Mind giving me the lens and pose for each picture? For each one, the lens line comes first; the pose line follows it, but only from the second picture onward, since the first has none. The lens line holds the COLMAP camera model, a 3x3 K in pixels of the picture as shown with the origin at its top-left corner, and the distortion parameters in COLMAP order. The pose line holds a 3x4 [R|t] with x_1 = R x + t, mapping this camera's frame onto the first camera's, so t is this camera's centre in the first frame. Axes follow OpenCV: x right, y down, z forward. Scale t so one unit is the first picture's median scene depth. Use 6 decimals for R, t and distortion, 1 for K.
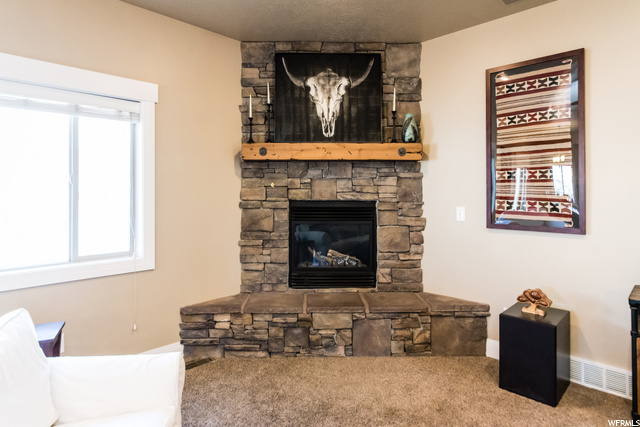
lens RADIAL K [[344.9, 0, 323.7], [0, 344.9, 190.8], [0, 0, 1]] dist [-0.024920, 0.001941]
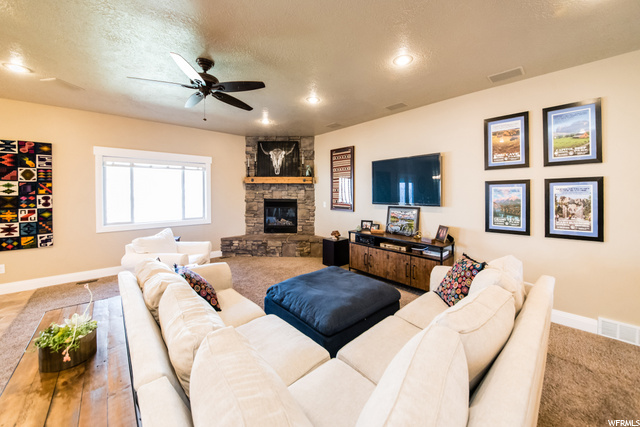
lens RADIAL K [[246.9, 0, 336.8], [0, 246.9, 194.2], [0, 0, 1]] dist [-0.010306, -0.002008]
pose [[0.996949, 0.002910, -0.077999, 0.599001], [-0.001480, 0.999830, 0.018382, -0.042804], [0.078039, -0.018211, 0.996784, -0.805529]]
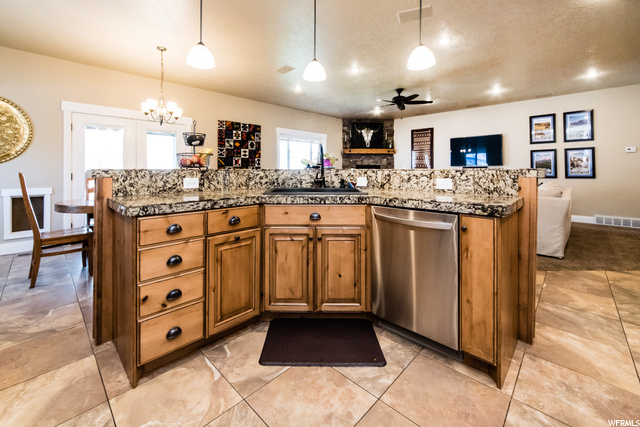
lens RADIAL K [[290.8, 0, 306.7], [0, 290.8, 169.5], [0, 0, 1]] dist [0.010122, 0.000119]
pose [[0.999856, 0.002926, -0.016745, -0.567489], [-0.002876, 0.999991, 0.003010, 0.069654], [0.016754, -0.002962, 0.999855, -2.028154]]
